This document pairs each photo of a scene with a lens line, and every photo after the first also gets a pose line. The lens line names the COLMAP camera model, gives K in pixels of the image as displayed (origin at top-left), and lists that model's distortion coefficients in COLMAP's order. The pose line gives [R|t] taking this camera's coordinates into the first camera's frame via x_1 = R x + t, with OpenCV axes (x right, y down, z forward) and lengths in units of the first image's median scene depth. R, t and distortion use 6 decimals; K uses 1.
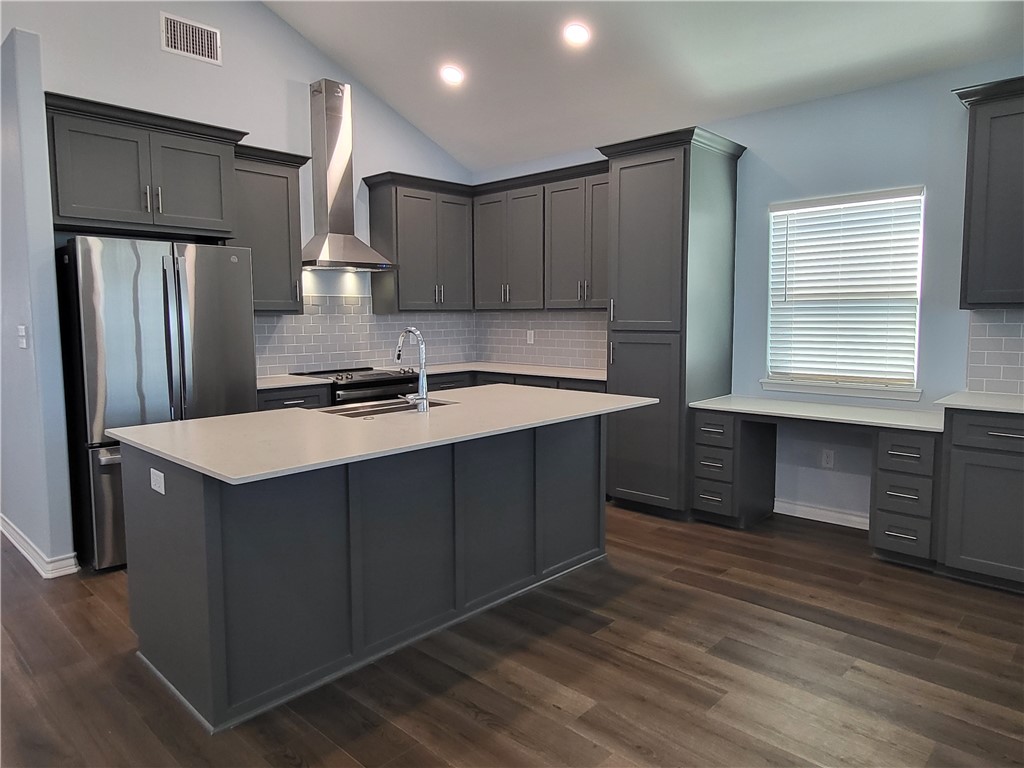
lens RADIAL K [[665.7, 0, 502.0], [0, 665.7, 369.7], [0, 0, 1]] dist [0.006326, -0.005370]
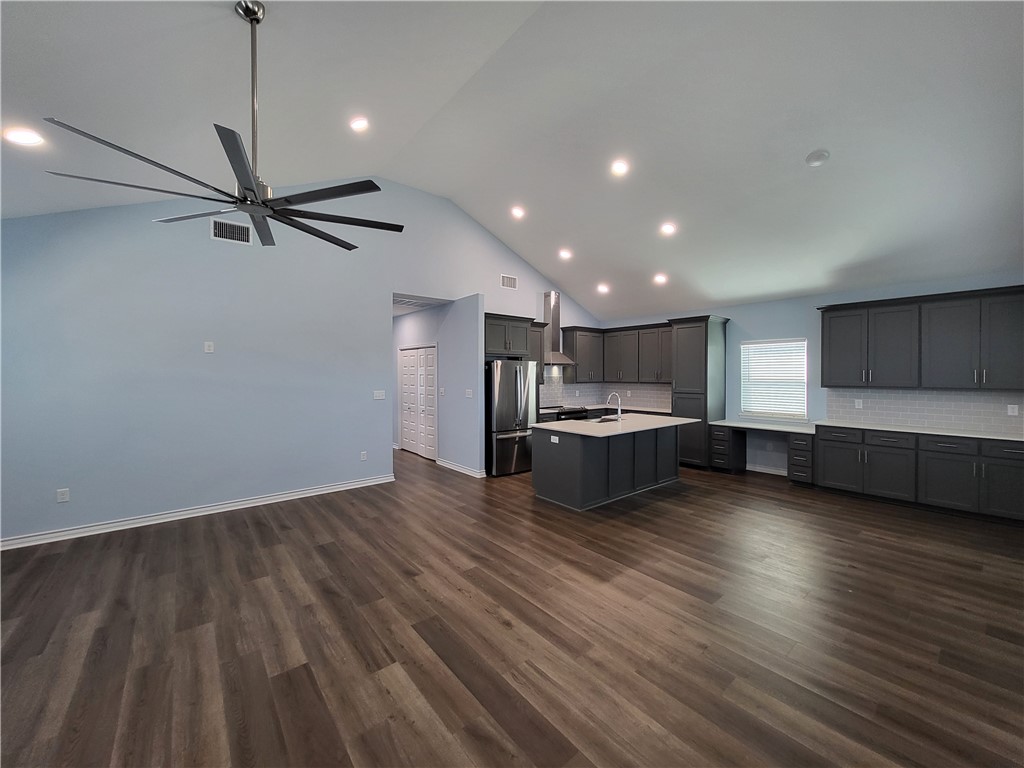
lens RADIAL K [[401.9, 0, 507.1], [0, 401.9, 378.4], [0, 0, 1]] dist [0.002036, -0.000436]
pose [[0.992197, 0.007032, -0.124479, -0.329759], [-0.015901, 0.997392, -0.070401, 0.004807], [0.123659, 0.071831, 0.989722, -0.693397]]
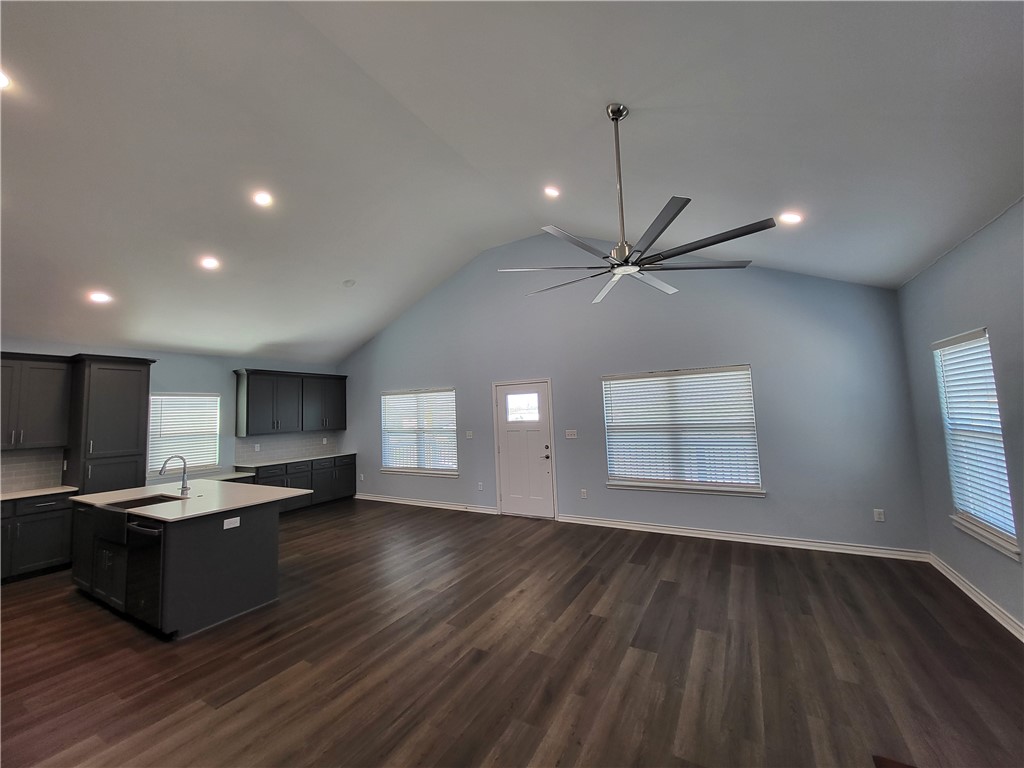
lens RADIAL K [[401.9, 0, 510.4], [0, 401.9, 376.7], [0, 0, 1]] dist [0.002036, -0.000436]
pose [[-0.242469, 0.099363, 0.965057, -1.407234], [0.121930, 0.989975, -0.071294, -0.078343], [-0.962467, 0.100383, -0.252153, 0.240023]]
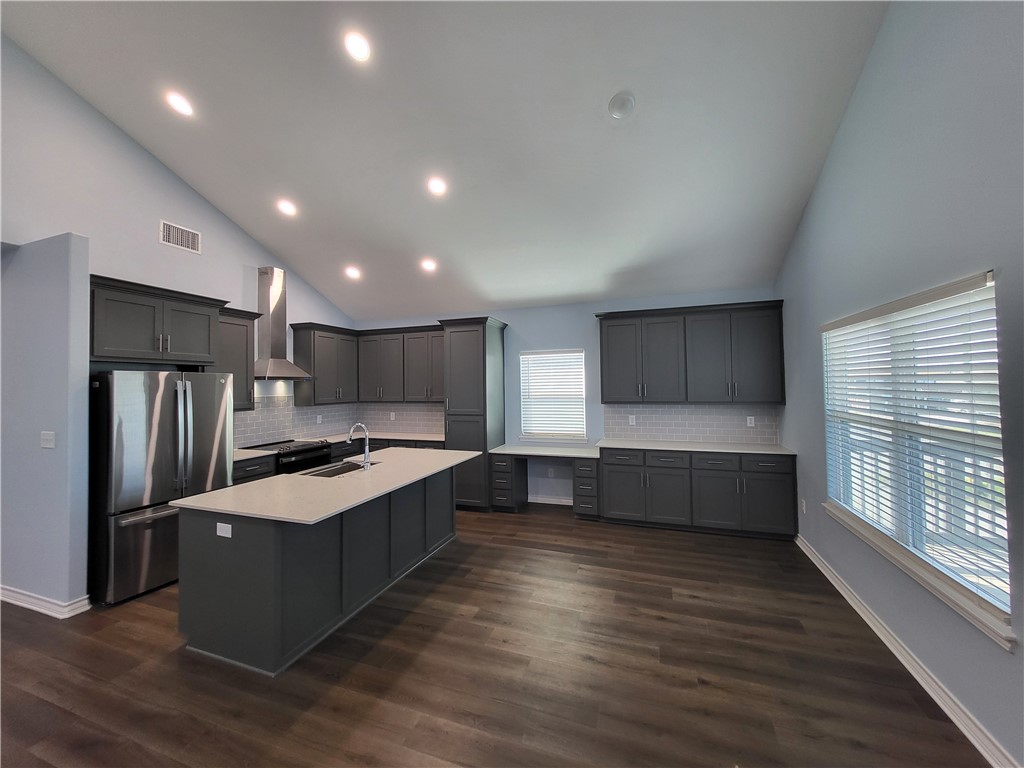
lens RADIAL K [[401.9, 0, 507.5], [0, 401.9, 377.4], [0, 0, 1]] dist [0.002036, -0.000436]
pose [[0.913925, 0.002286, 0.405876, -0.181907], [0.042130, 0.994048, -0.100464, -0.052200], [-0.403690, 0.108916, 0.908390, -0.155583]]
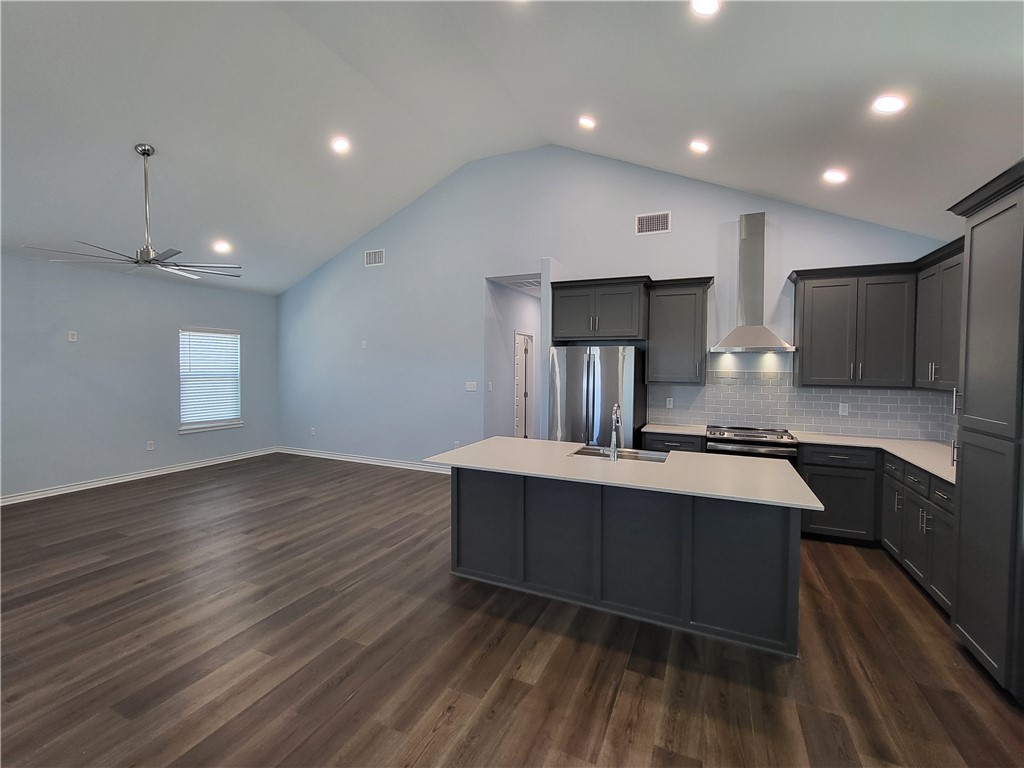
lens RADIAL K [[449.1, 0, 508.9], [0, 449.1, 374.2], [0, 0, 1]] dist [0.004064, -0.000335]
pose [[0.323914, 0.030090, -0.945608, 0.636512], [-0.090483, 0.995898, 0.000696, -0.091988], [0.941750, 0.085337, 0.325308, 0.375343]]
